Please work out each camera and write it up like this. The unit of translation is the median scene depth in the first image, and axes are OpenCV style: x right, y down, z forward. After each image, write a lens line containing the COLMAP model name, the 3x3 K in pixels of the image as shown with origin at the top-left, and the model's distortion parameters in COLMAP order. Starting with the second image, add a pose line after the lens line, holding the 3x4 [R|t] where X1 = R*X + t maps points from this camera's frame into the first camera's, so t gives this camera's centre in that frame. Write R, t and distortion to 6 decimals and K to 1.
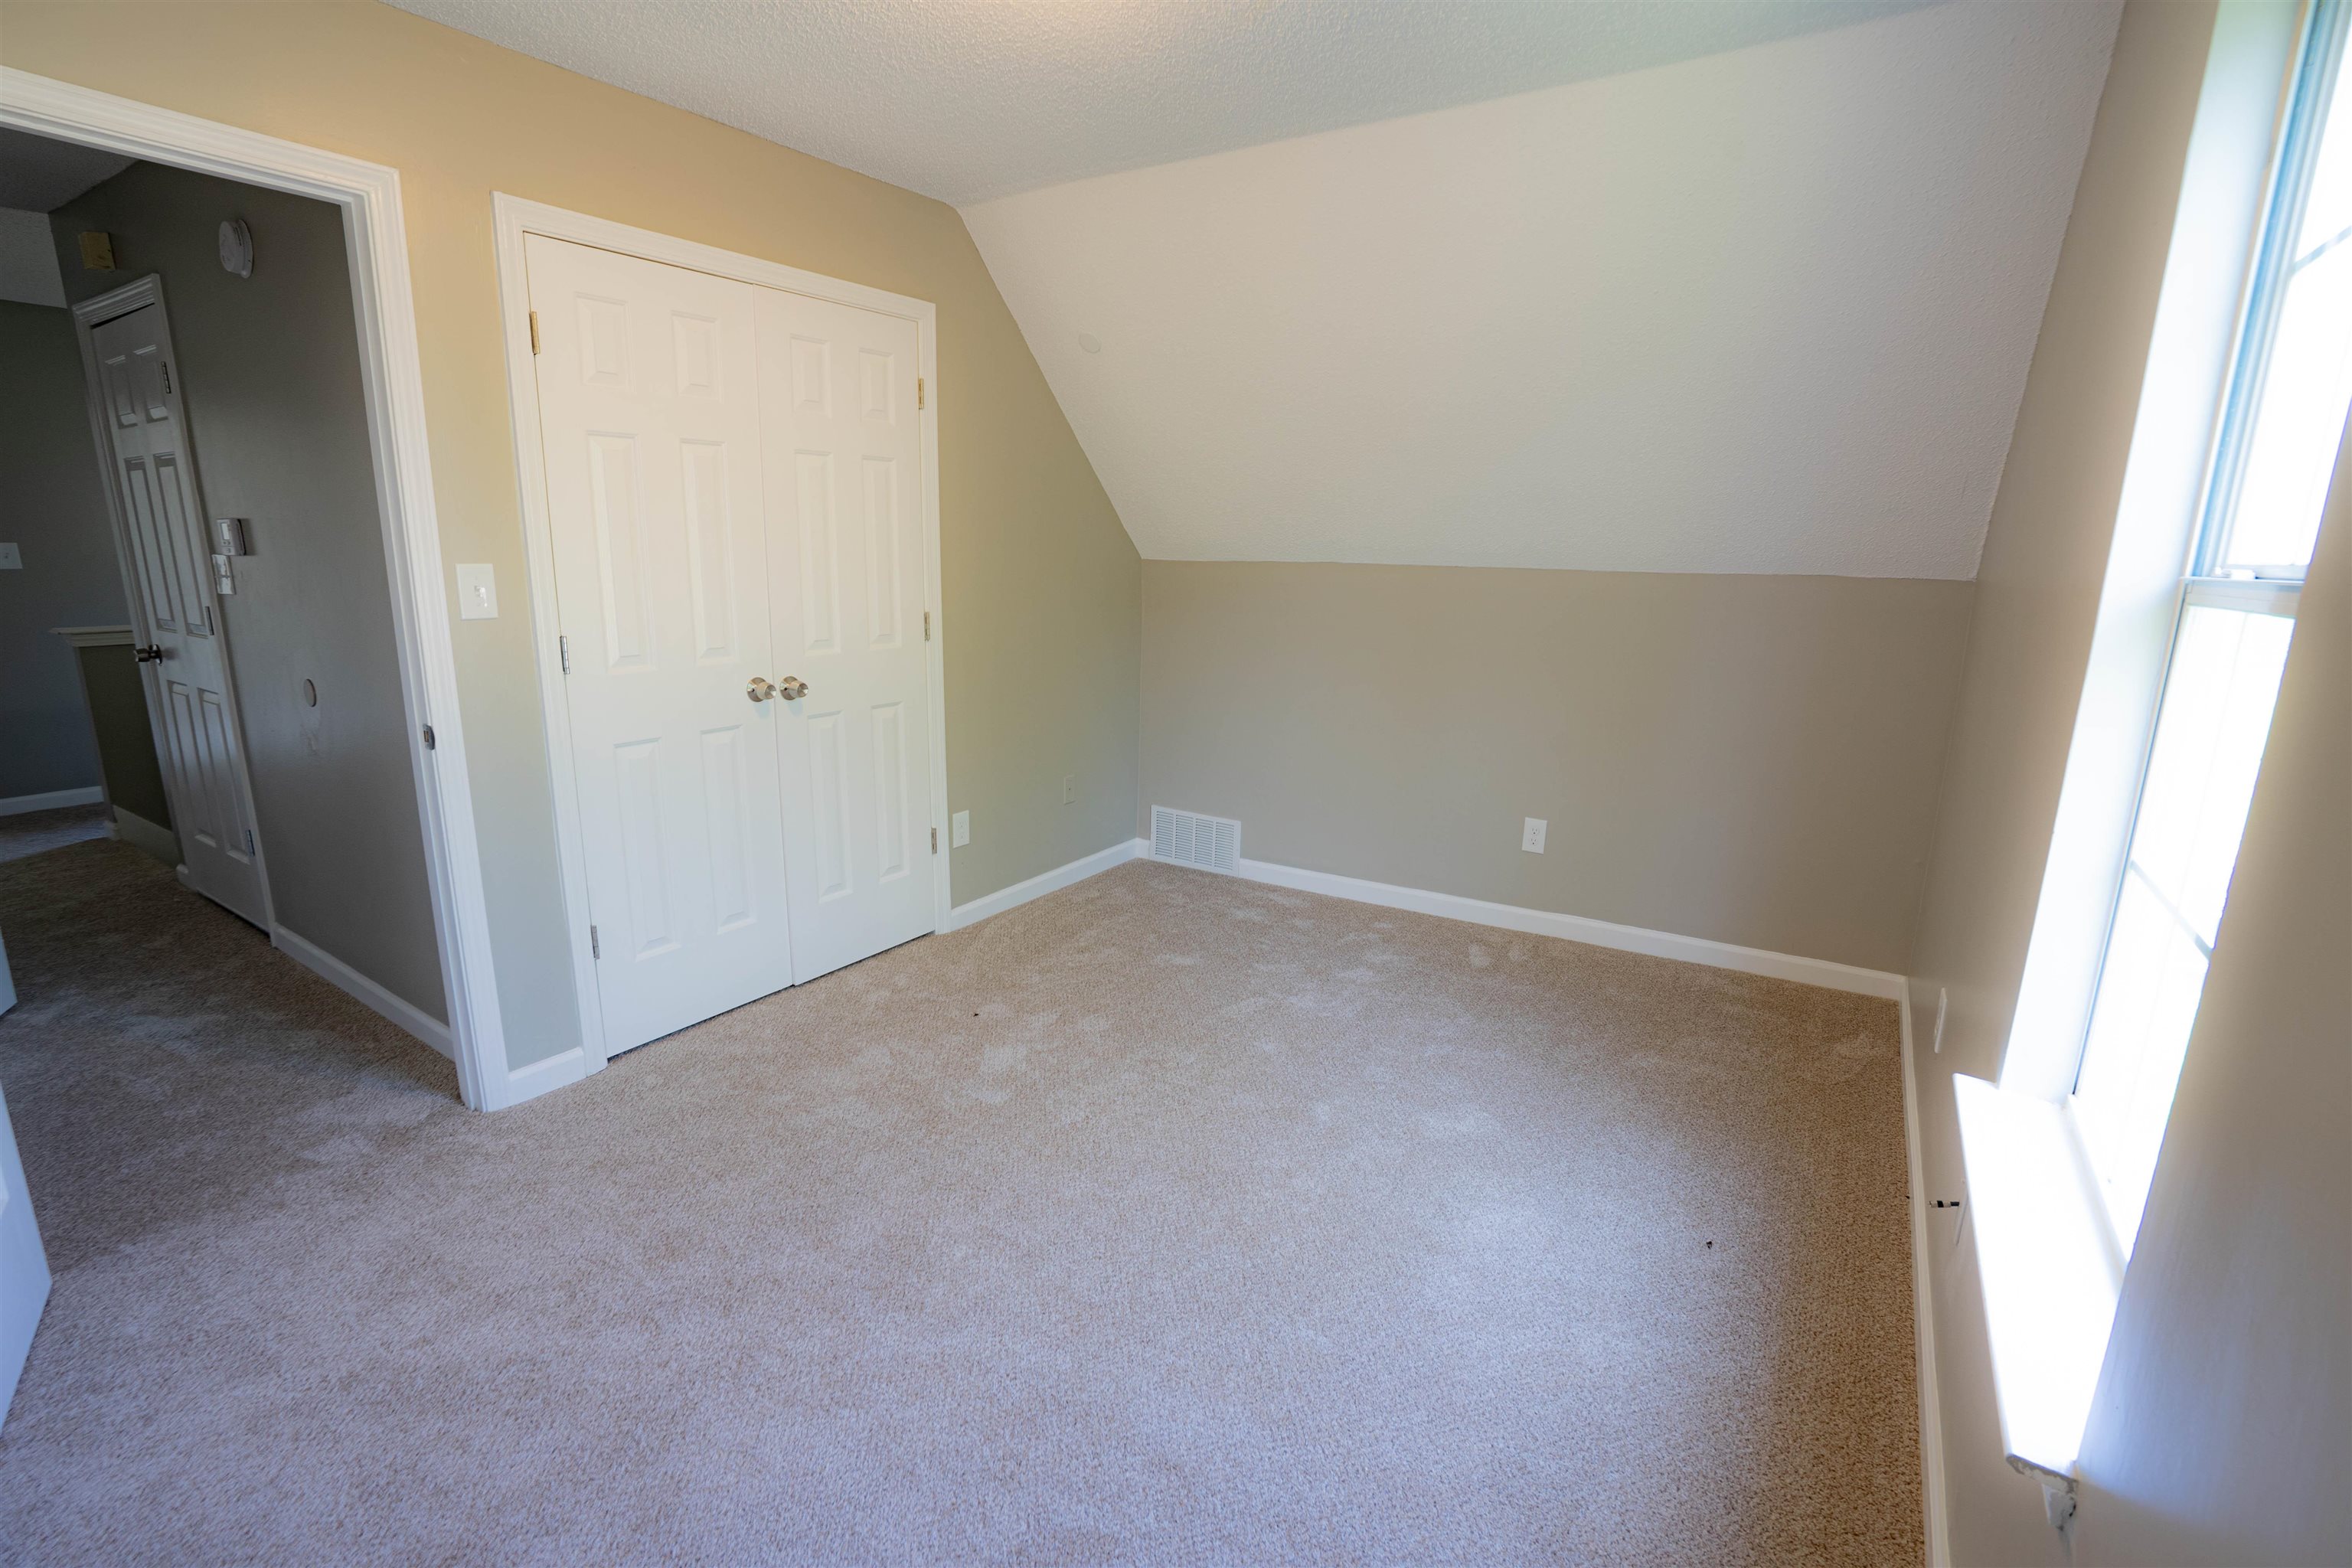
lens RADIAL K [[1082.6, 0, 1176.0], [0, 1082.6, 784.0], [0, 0, 1]] dist [-0.047379, -0.000016]
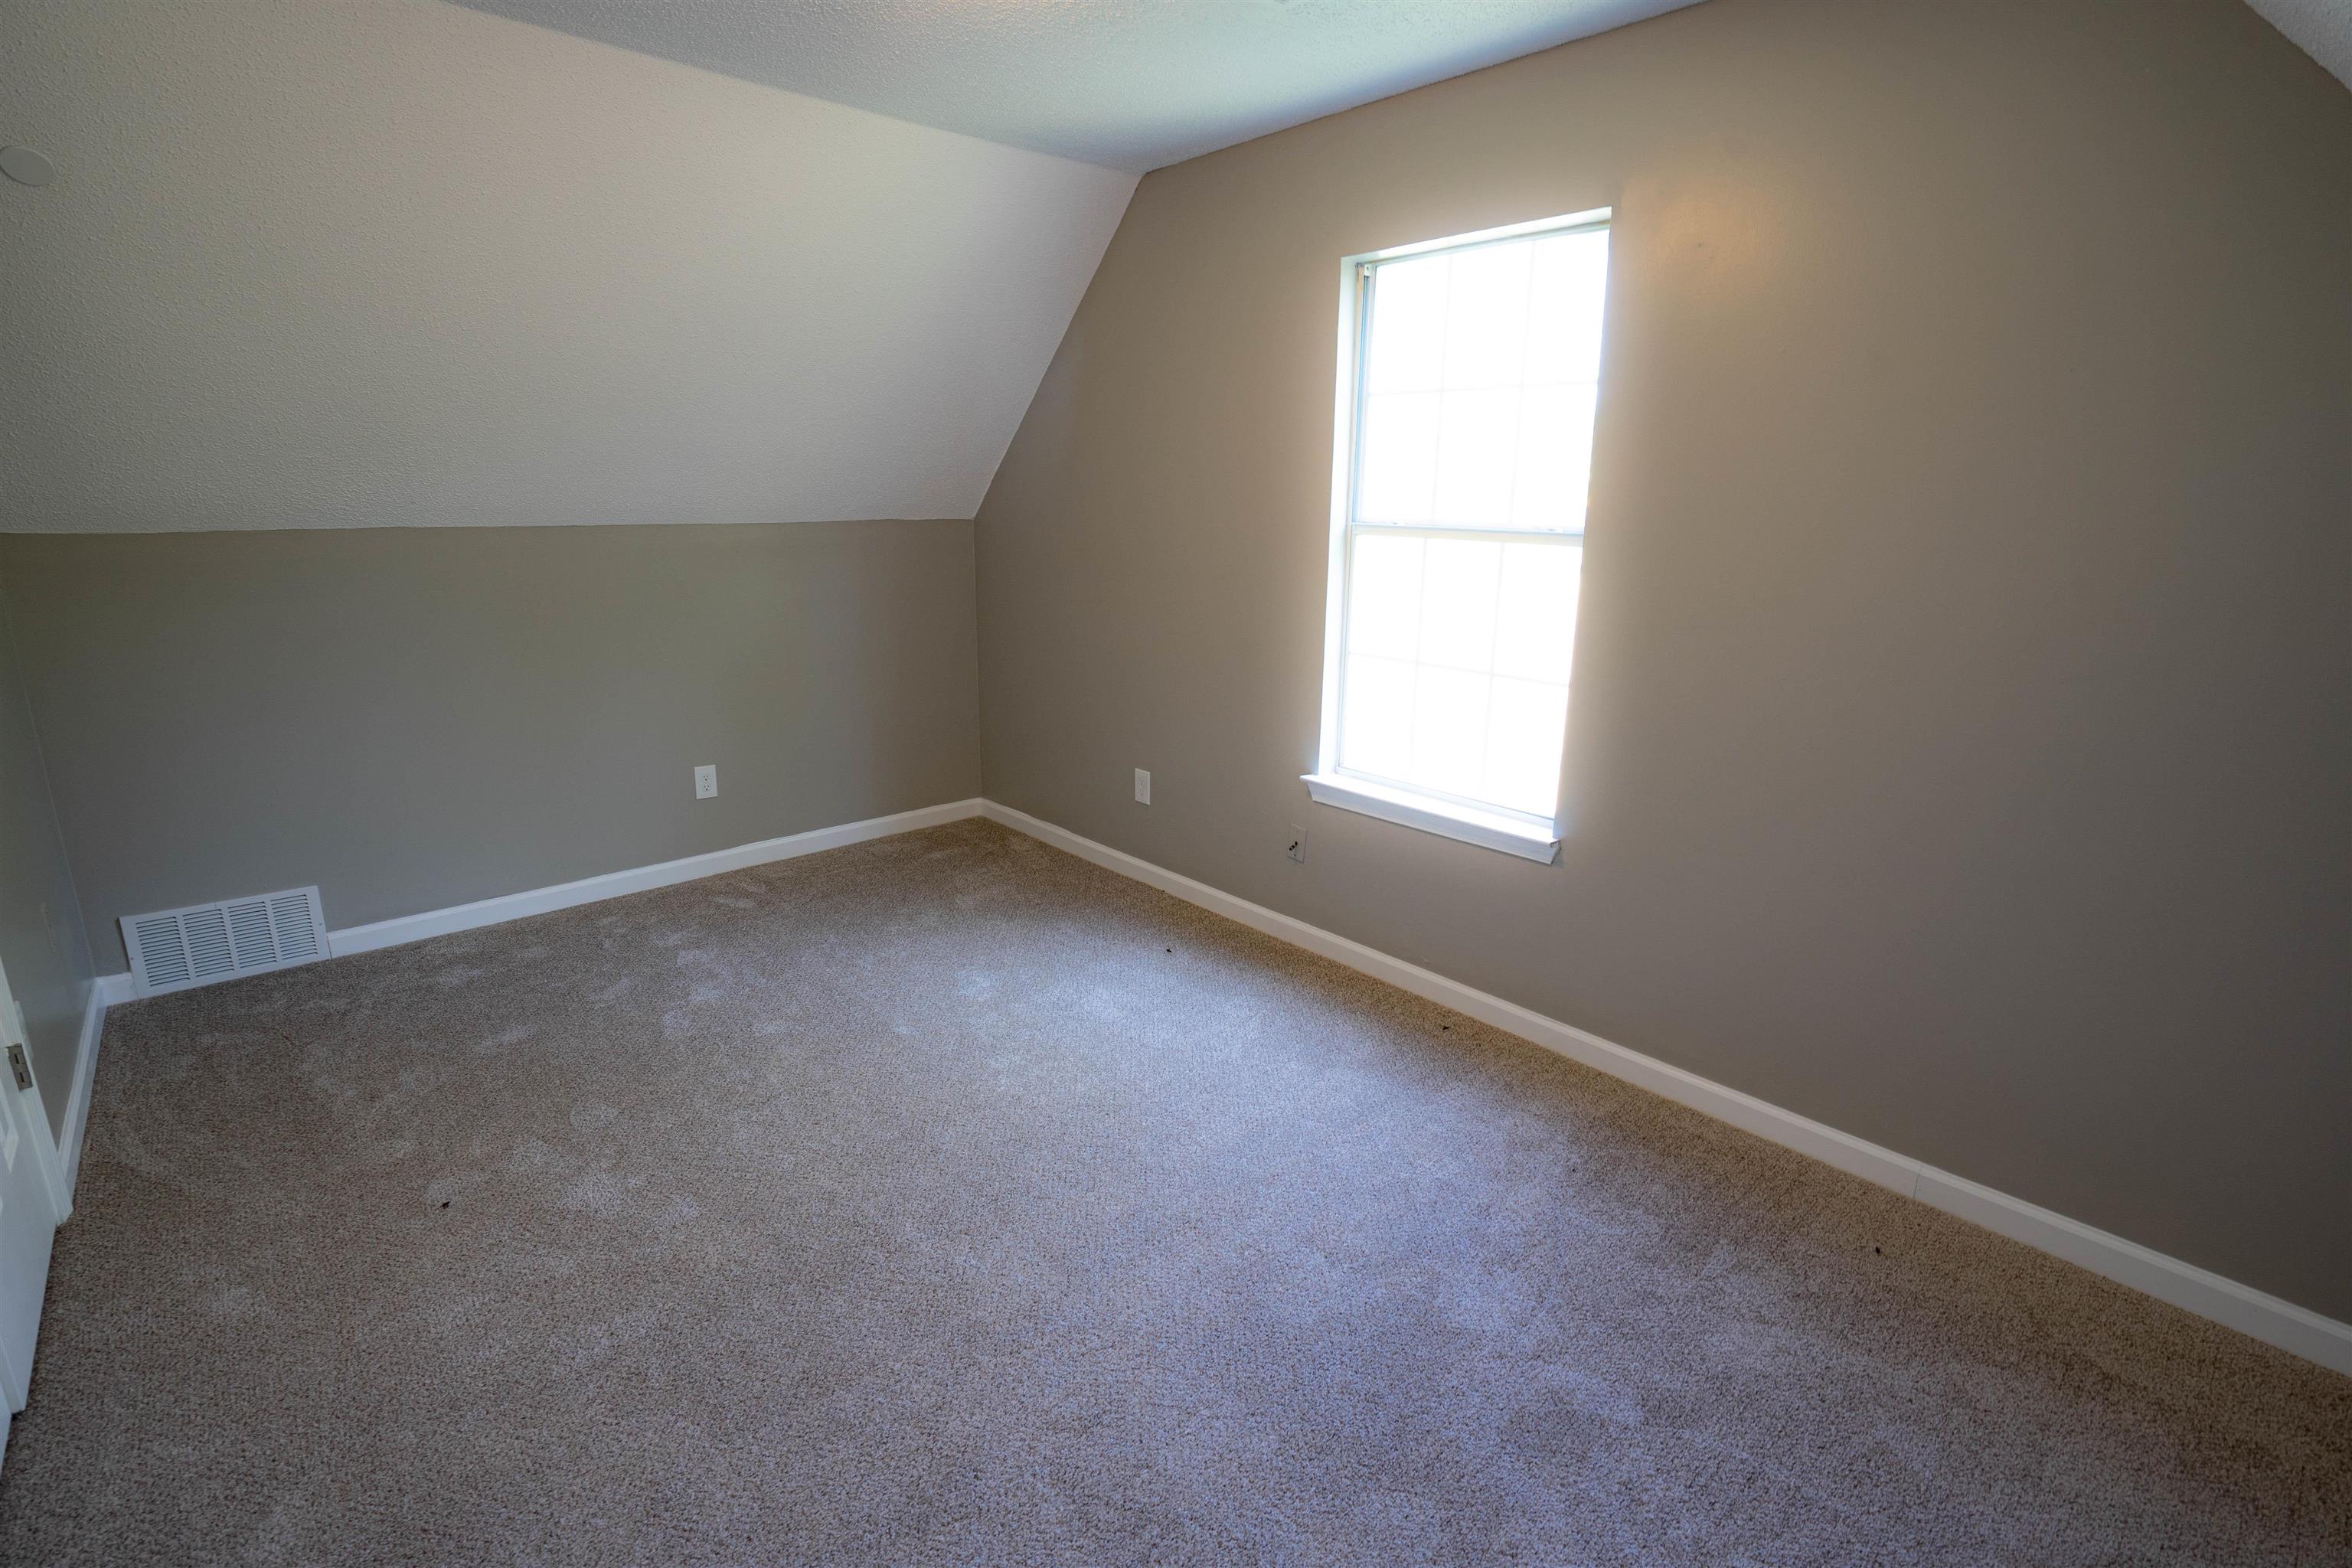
lens RADIAL K [[1065.5, 0, 1184.3], [0, 1065.5, 798.5], [0, 0, 1]] dist [-0.037008, -0.000080]
pose [[0.265858, -0.275182, 0.923902, -0.512515], [0.195658, 0.953848, 0.227800, -0.082378], [-0.943948, 0.120206, 0.307430, 0.257574]]
